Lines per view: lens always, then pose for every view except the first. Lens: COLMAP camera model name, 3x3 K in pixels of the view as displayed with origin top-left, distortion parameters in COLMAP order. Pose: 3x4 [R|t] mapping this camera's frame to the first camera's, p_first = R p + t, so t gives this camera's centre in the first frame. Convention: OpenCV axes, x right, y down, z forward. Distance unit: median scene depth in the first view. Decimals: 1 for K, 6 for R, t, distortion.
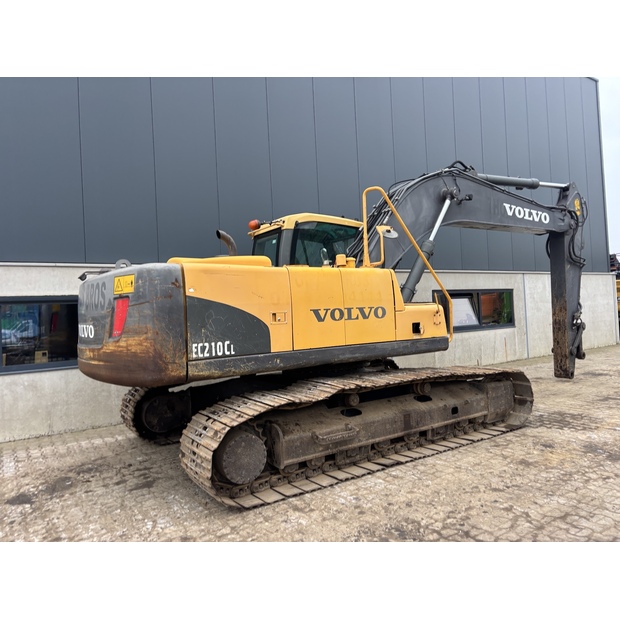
lens RADIAL K [[468.0, 0, 314.3], [0, 468.0, 303.9], [0, 0, 1]] dist [0.053852, -0.069795]
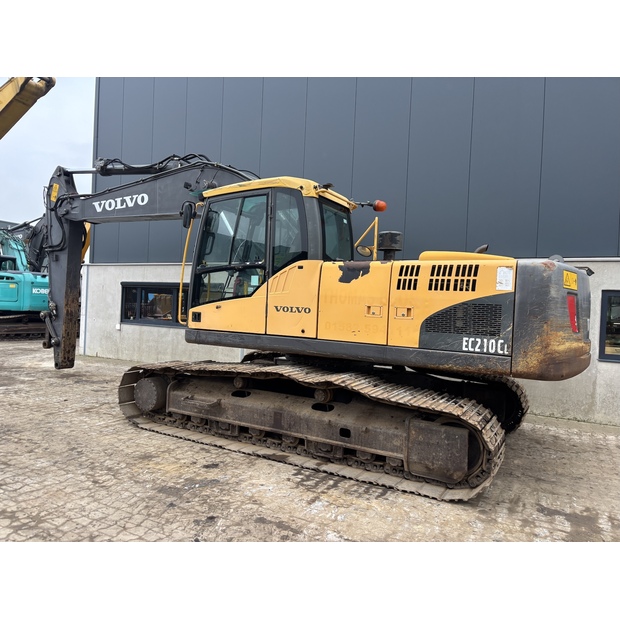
lens RADIAL K [[475.4, 0, 302.6], [0, 475.4, 308.5], [0, 0, 1]] dist [0.050289, -0.070225]
pose [[0.430196, 0.071793, -0.899876, 1.129371], [-0.044263, 0.997311, 0.058406, -0.040915], [0.901650, 0.014705, 0.432217, 0.640320]]
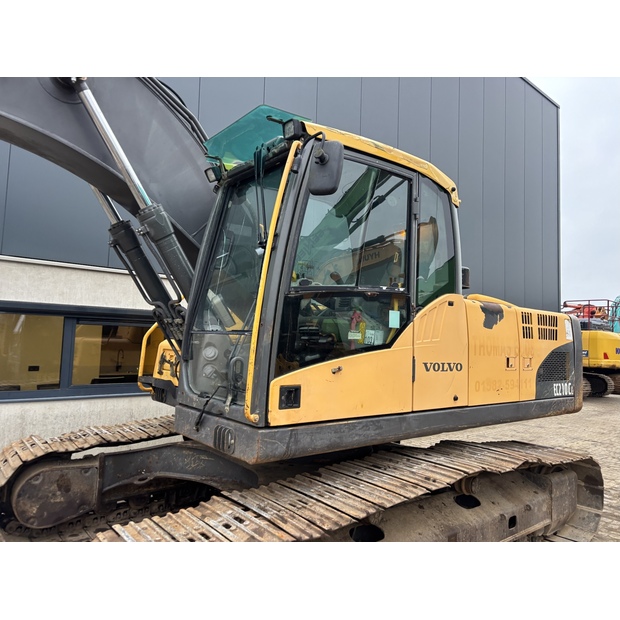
lens RADIAL K [[468.0, 0, 314.3], [0, 468.0, 303.9], [0, 0, 1]] dist [0.053852, -0.069795]
pose [[0.992321, 0.087867, 0.087052, -0.061691], [-0.082572, 0.994612, -0.062674, -0.009386], [-0.092090, 0.055004, 0.994230, 0.409096]]
